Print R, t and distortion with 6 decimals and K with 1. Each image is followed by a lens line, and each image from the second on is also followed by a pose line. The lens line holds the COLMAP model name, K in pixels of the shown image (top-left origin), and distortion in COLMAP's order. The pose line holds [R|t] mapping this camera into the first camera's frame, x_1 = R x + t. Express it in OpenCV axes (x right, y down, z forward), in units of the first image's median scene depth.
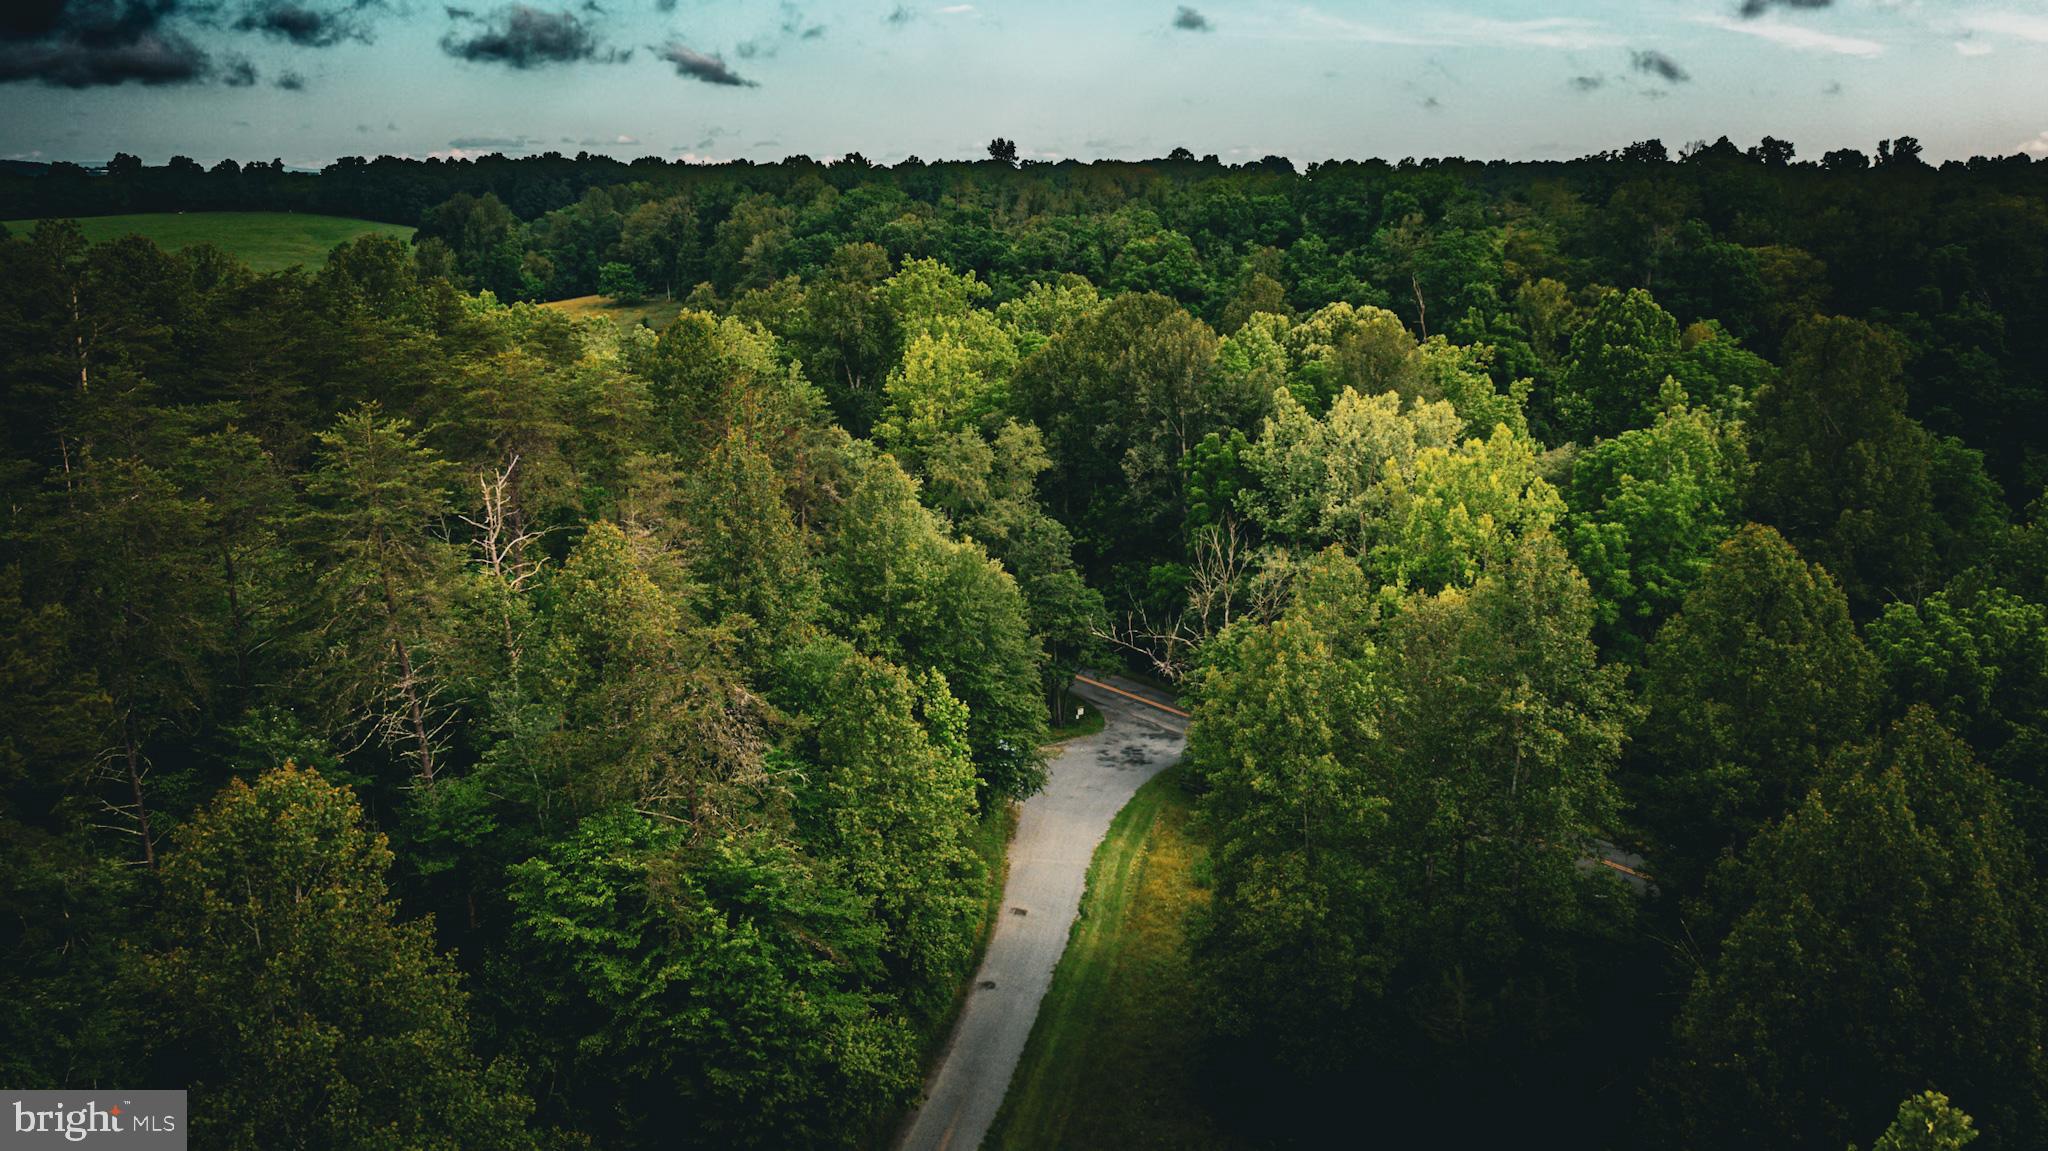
lens RADIAL K [[1616.6, 0, 1033.4], [0, 1616.6, 567.7], [0, 0, 1]] dist [-0.014409, 0.006073]
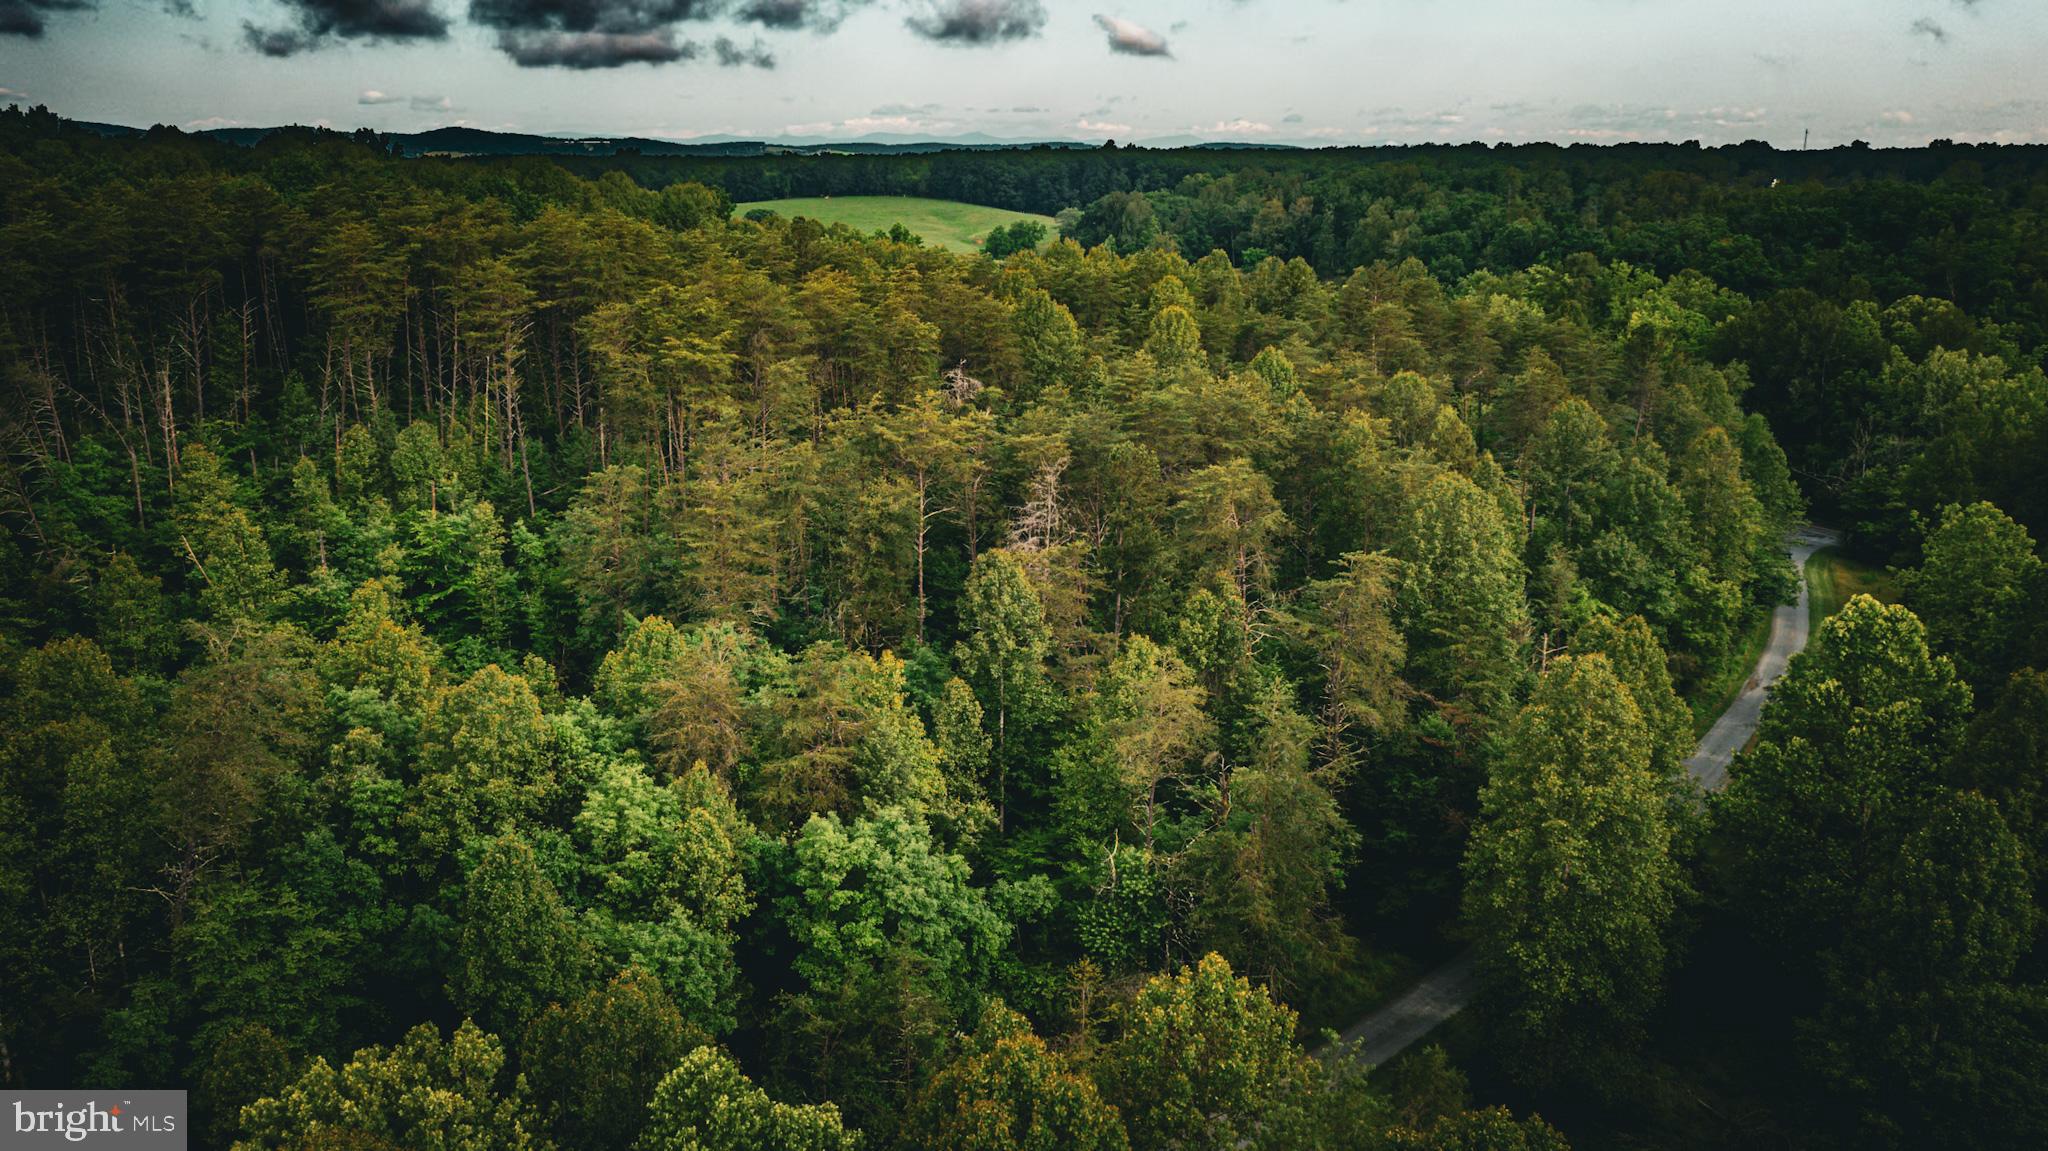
lens RADIAL K [[1616.6, 0, 1033.4], [0, 1616.6, 567.7], [0, 0, 1]] dist [-0.014409, 0.006073]
pose [[0.971407, 0.053143, -0.231395, -0.282293], [-0.048327, 0.998482, 0.026433, 0.107685], [0.232449, -0.014495, 0.972501, -0.775717]]
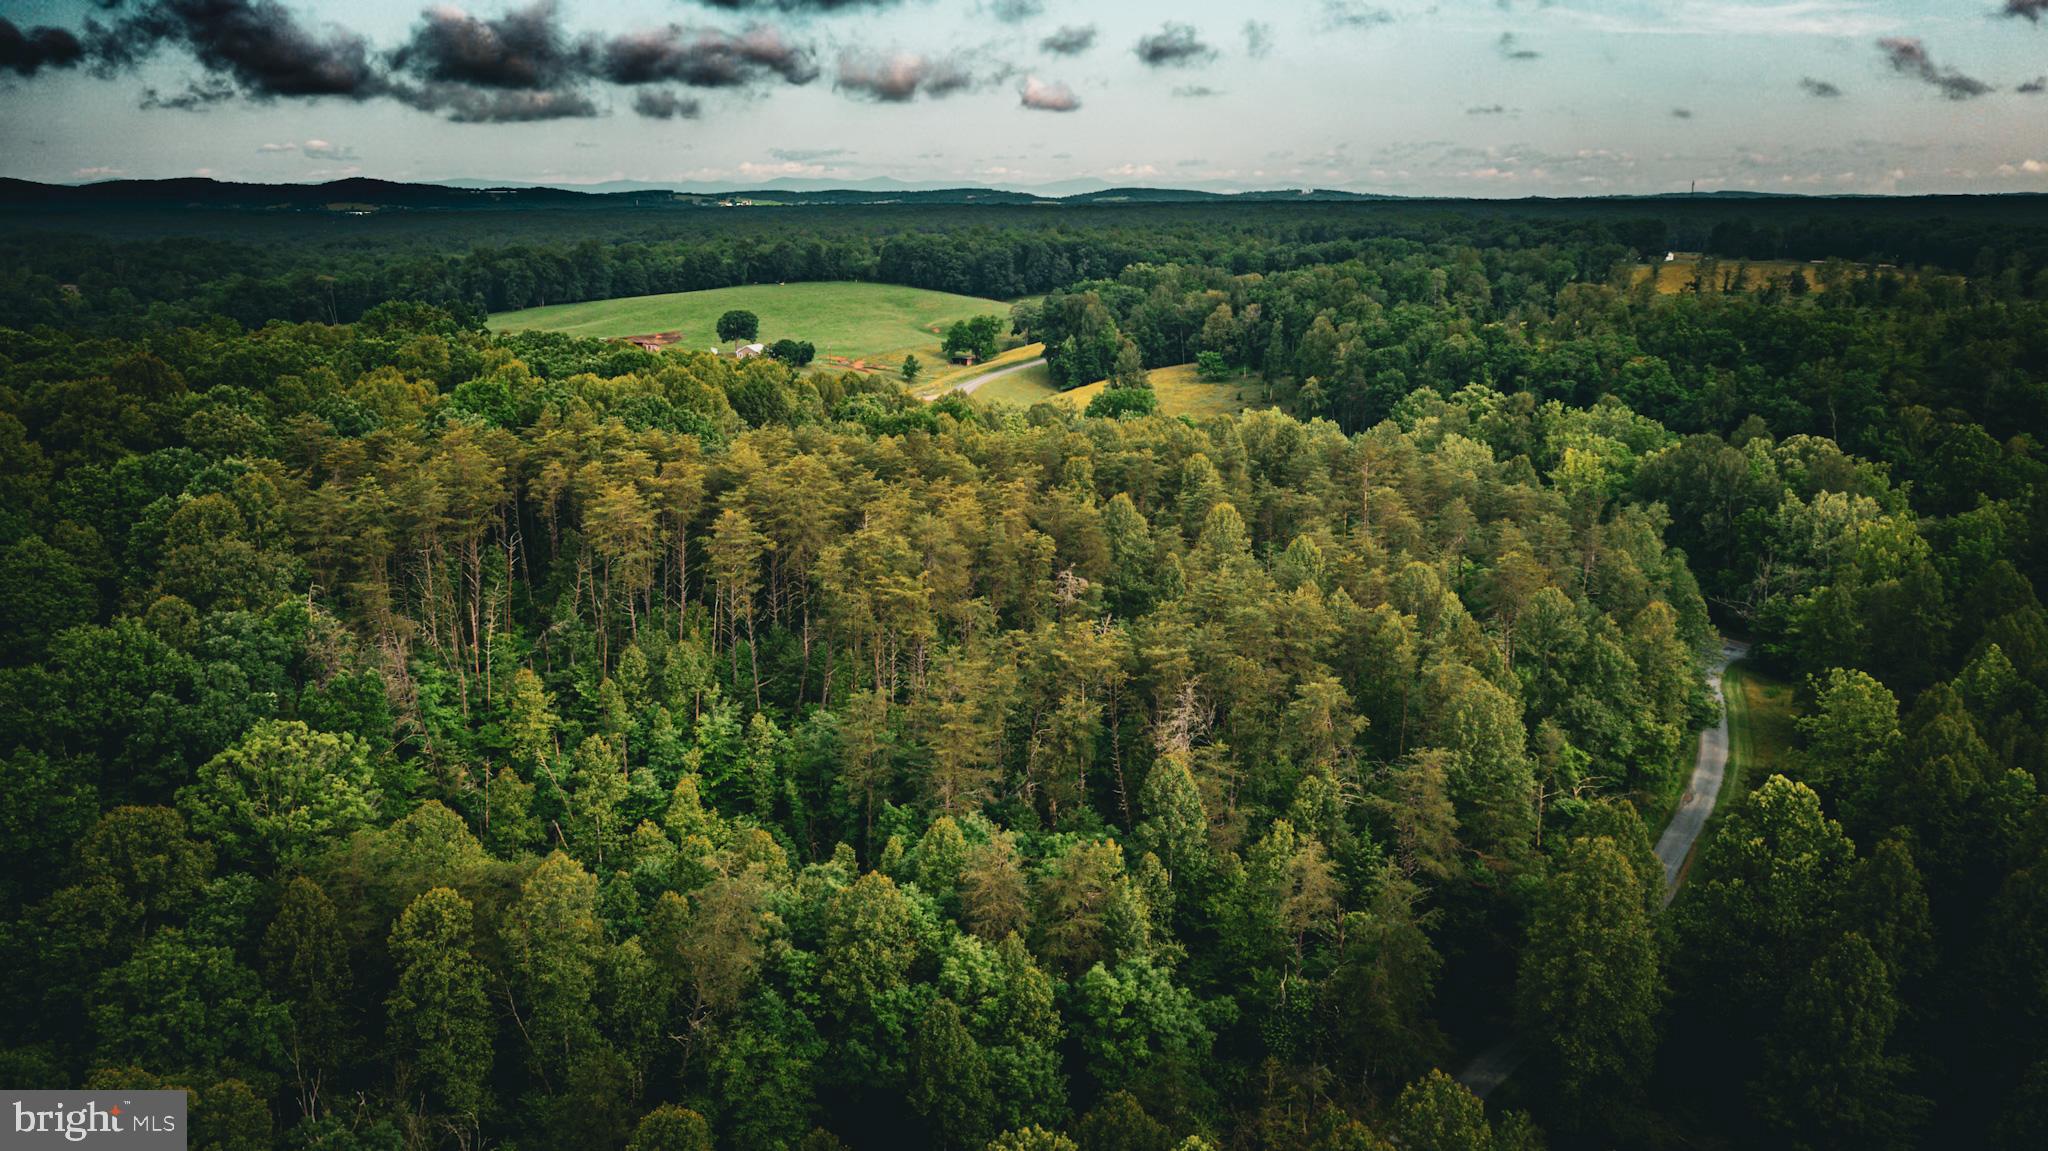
lens RADIAL K [[1616.6, 0, 1033.4], [0, 1616.6, 567.7], [0, 0, 1]] dist [-0.014409, 0.006073]
pose [[0.983196, 0.029311, -0.180184, -0.359545], [-0.029957, 0.999551, -0.000862, 0.019852], [0.180078, 0.006245, 0.983633, -1.039470]]
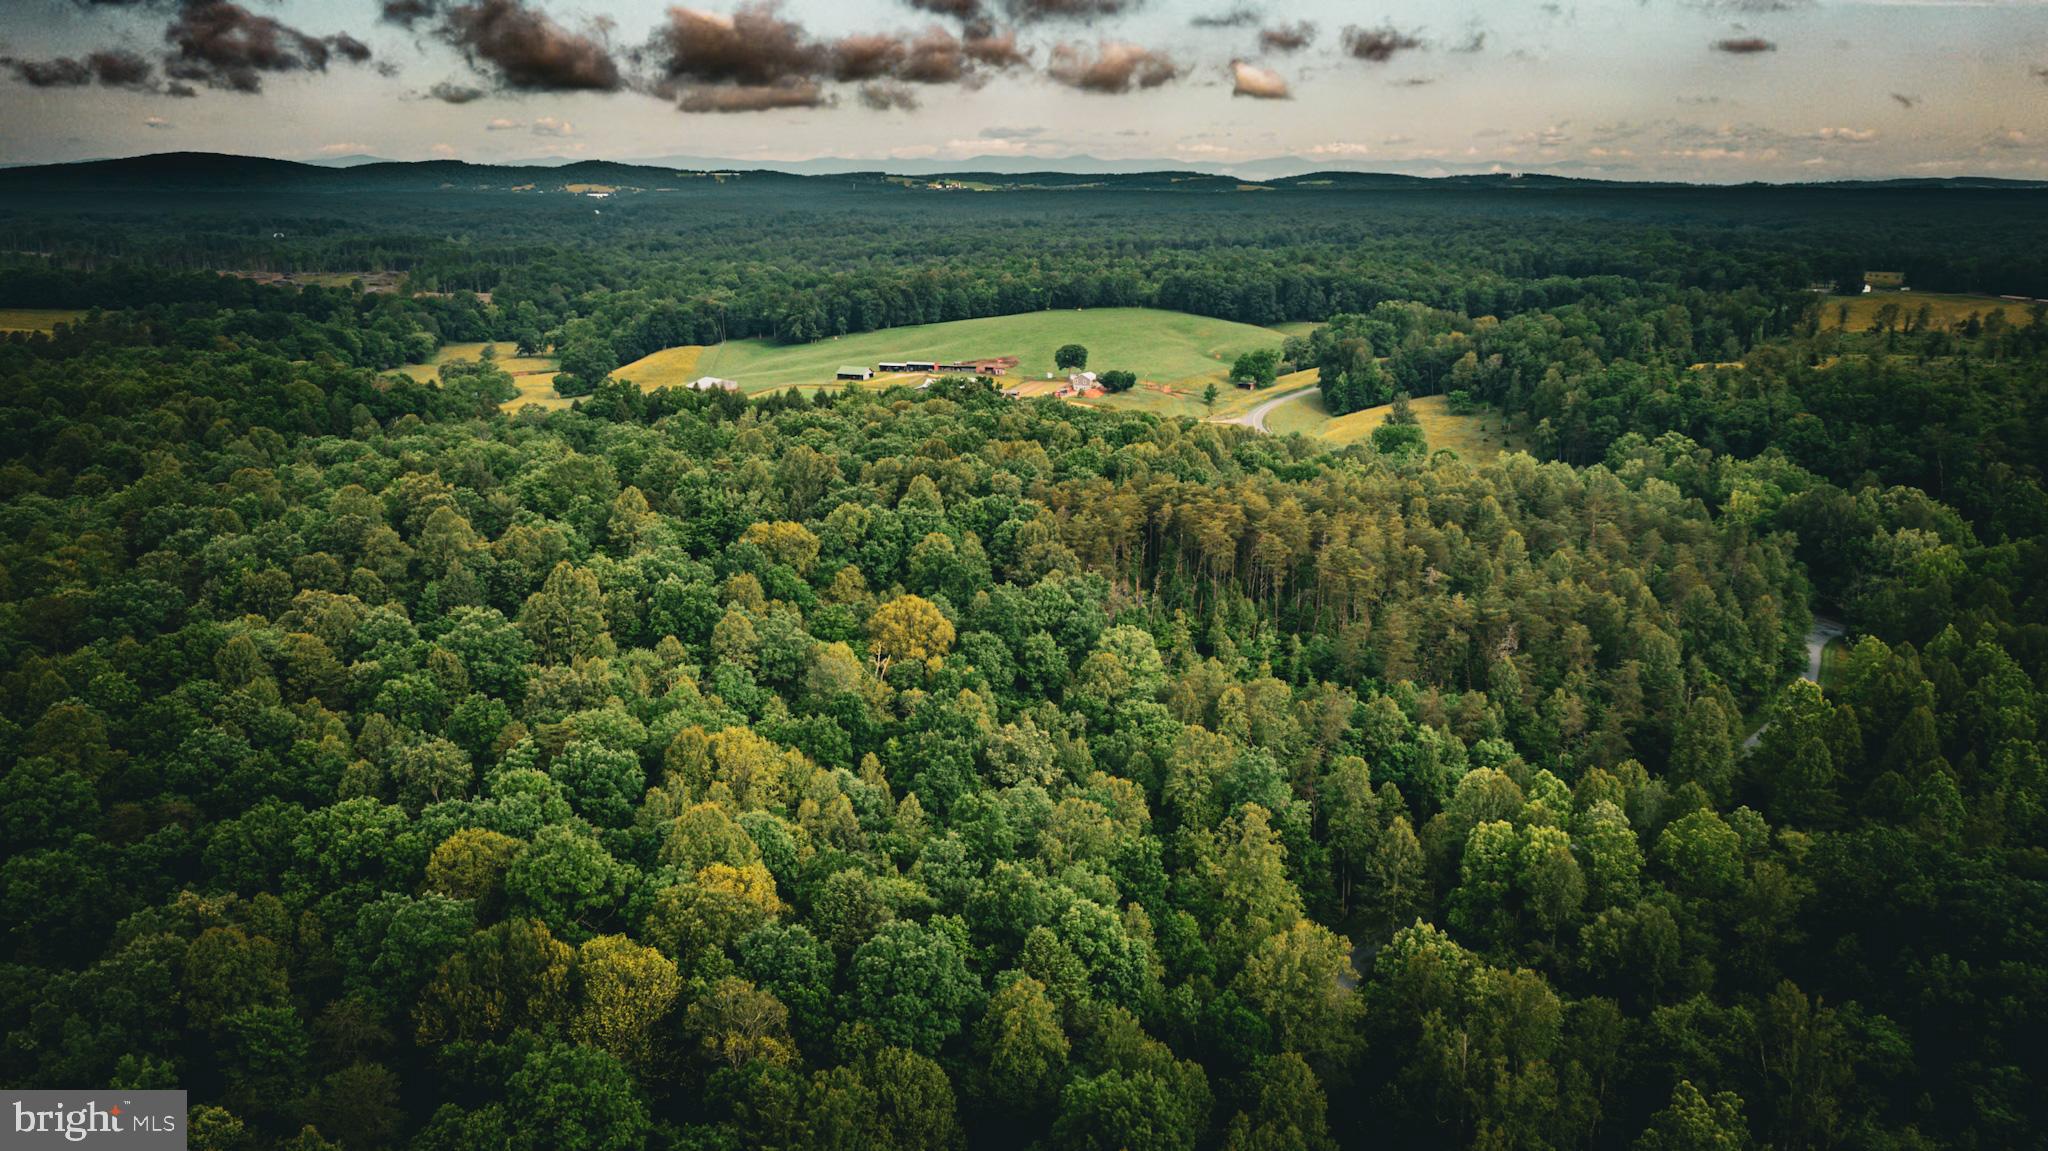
lens RADIAL K [[1616.6, 0, 1033.4], [0, 1616.6, 567.7], [0, 0, 1]] dist [-0.014409, 0.006073]
pose [[0.954931, 0.062319, -0.290213, -0.427075], [-0.059627, 0.998056, 0.018119, 0.013160], [0.290778, 0.000002, 0.956791, -2.106216]]
